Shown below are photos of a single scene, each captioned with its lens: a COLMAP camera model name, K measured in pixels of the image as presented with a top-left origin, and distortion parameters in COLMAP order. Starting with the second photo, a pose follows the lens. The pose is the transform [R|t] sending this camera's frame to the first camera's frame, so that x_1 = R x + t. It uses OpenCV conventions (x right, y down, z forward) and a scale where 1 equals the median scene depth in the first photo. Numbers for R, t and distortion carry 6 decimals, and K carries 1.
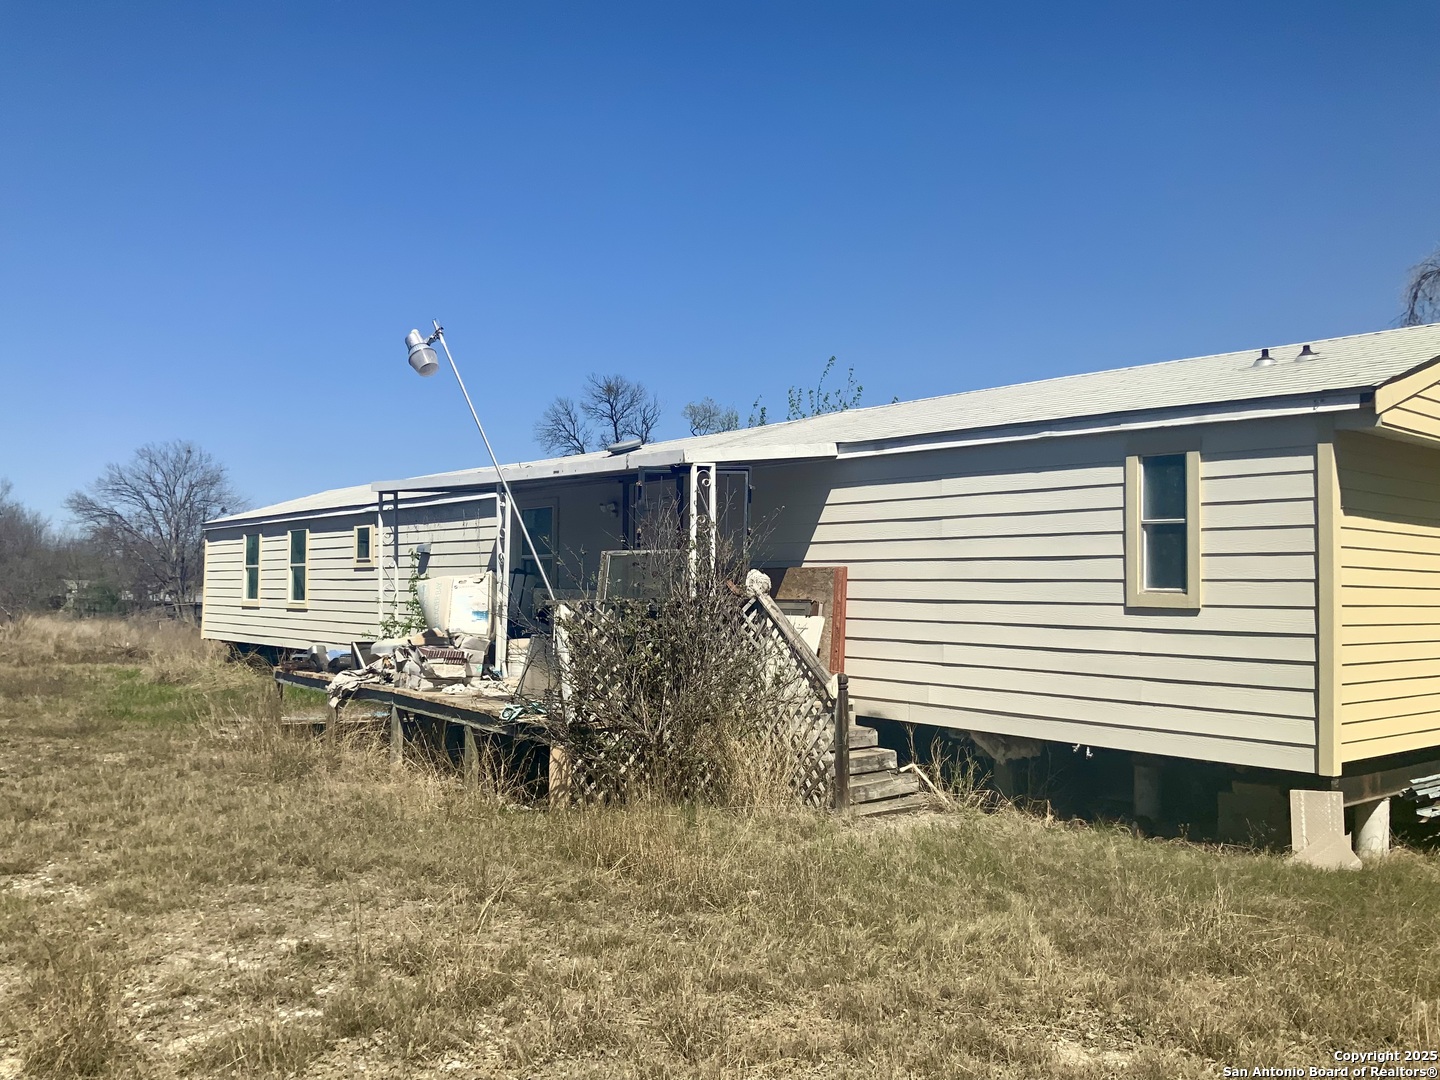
lens RADIAL K [[1190.5, 0, 718.4], [0, 1190.5, 536.7], [0, 0, 1]] dist [0.105774, -0.234288]
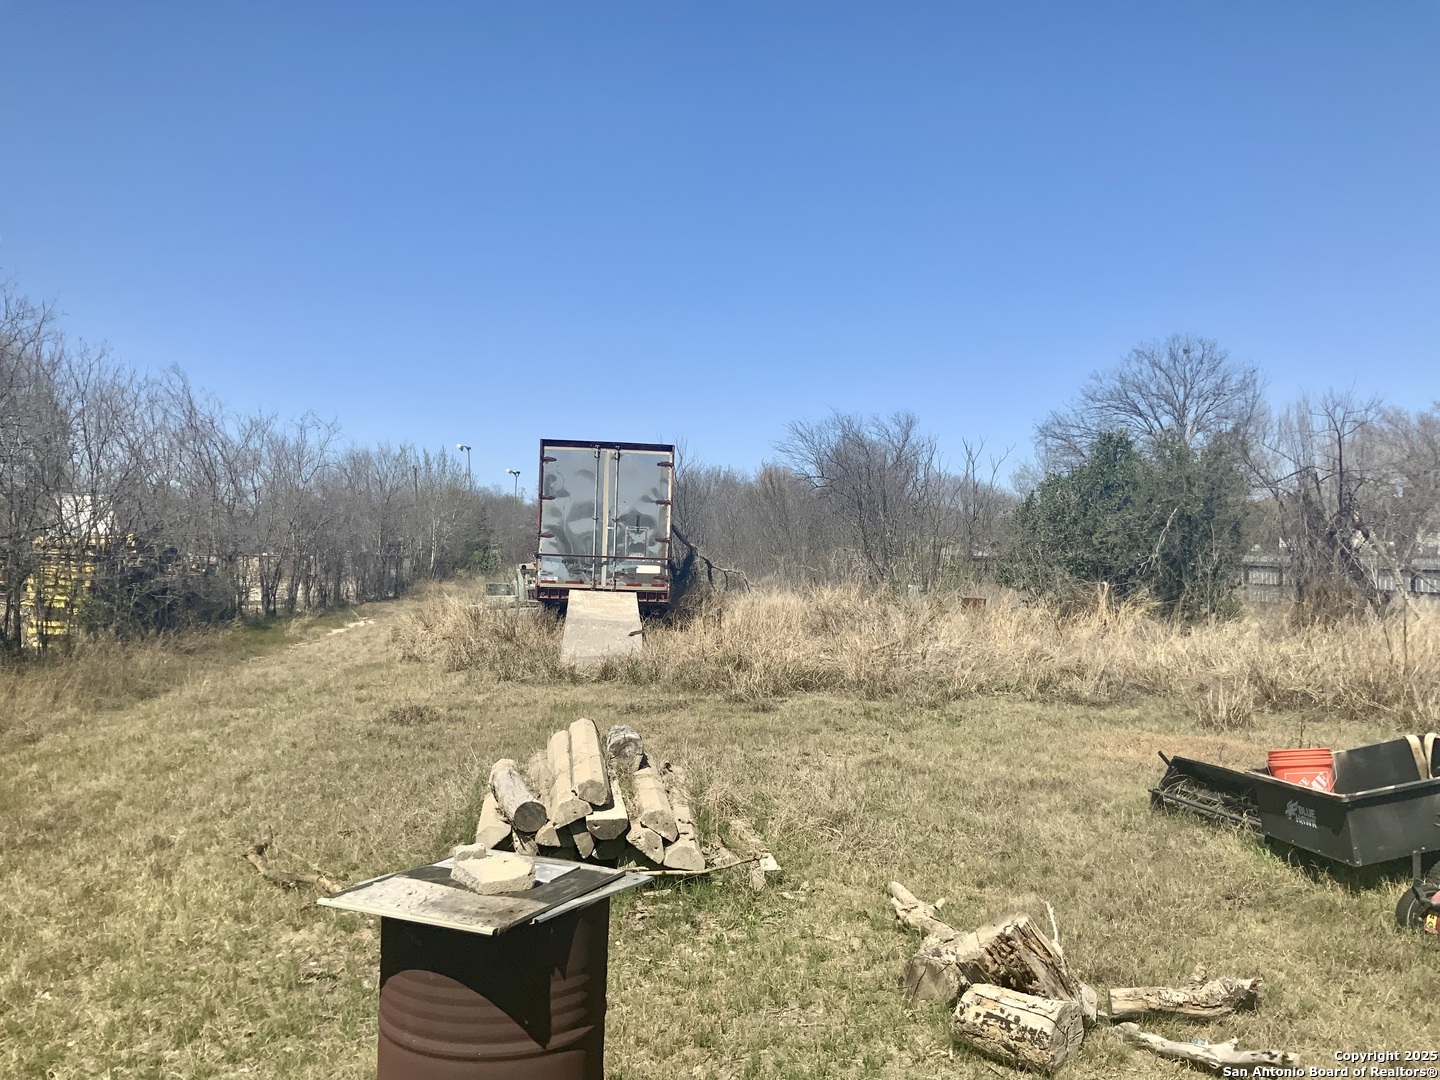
lens RADIAL K [[1188.4, 0, 716.1], [0, 1188.4, 540.5], [0, 0, 1]] dist [0.105482, -0.219113]
pose [[0.854486, -0.010298, -0.519372, -2.606840], [0.032562, 0.998899, 0.033766, 0.079548], [0.518453, -0.045765, 0.853881, 1.988094]]
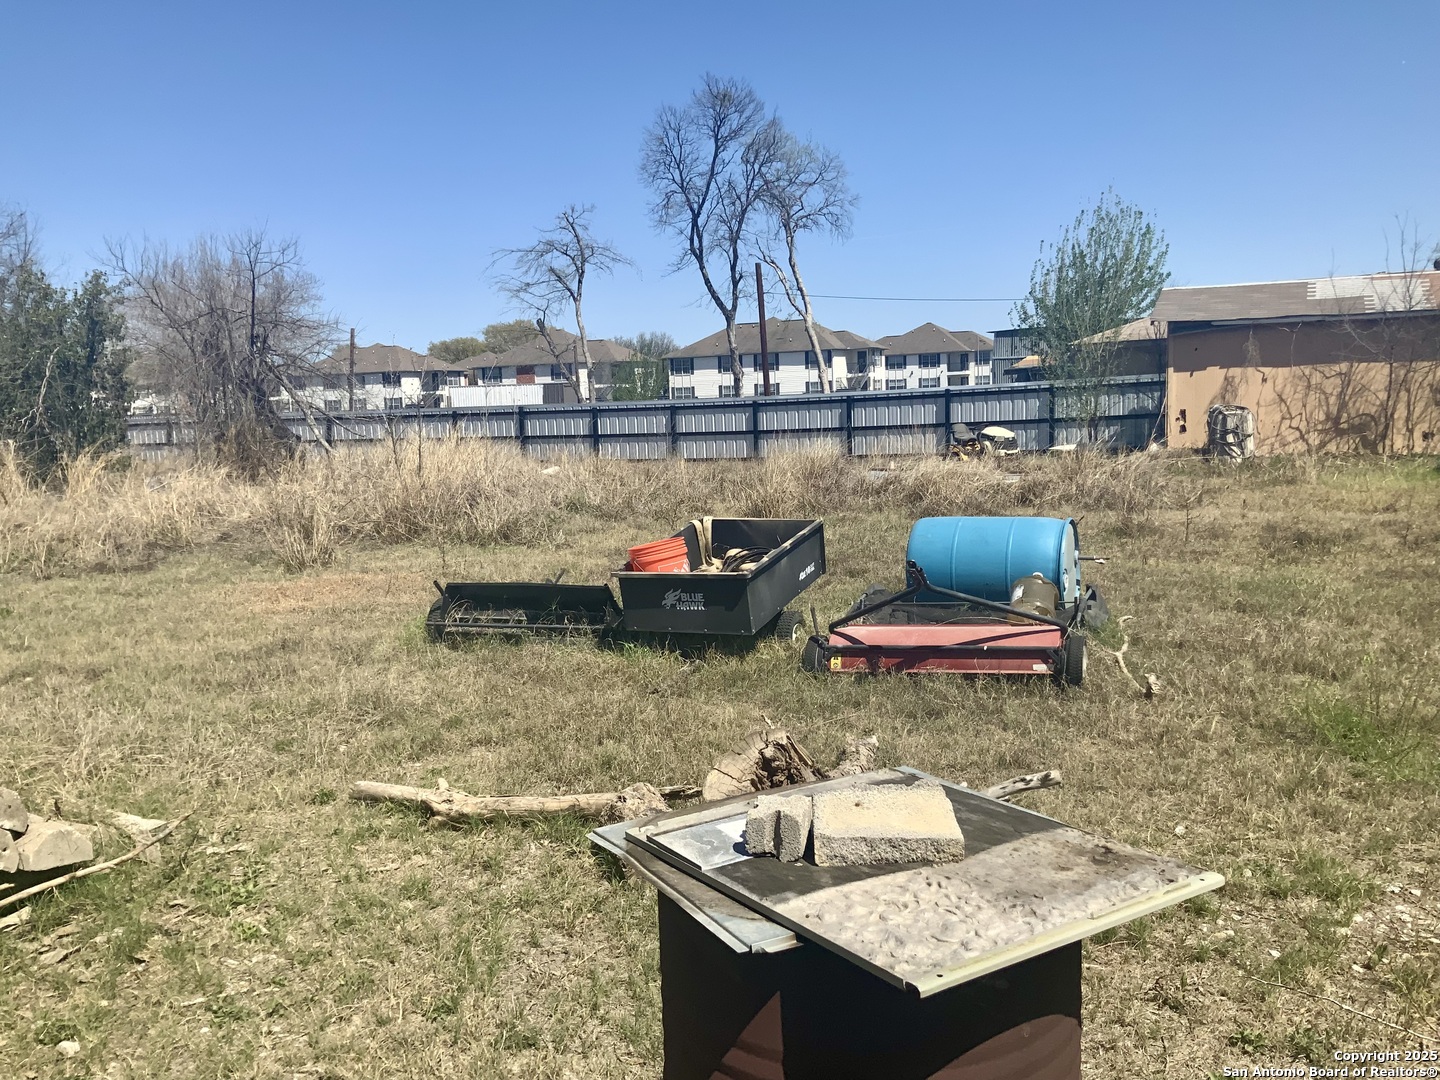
lens RADIAL K [[1188.4, 0, 716.1], [0, 1188.4, 540.5], [0, 0, 1]] dist [0.105482, -0.219113]
pose [[0.906112, -0.093131, 0.412660, -2.941464], [0.022450, 0.984678, 0.172932, 0.111924], [-0.422442, -0.147431, 0.894319, 2.101021]]
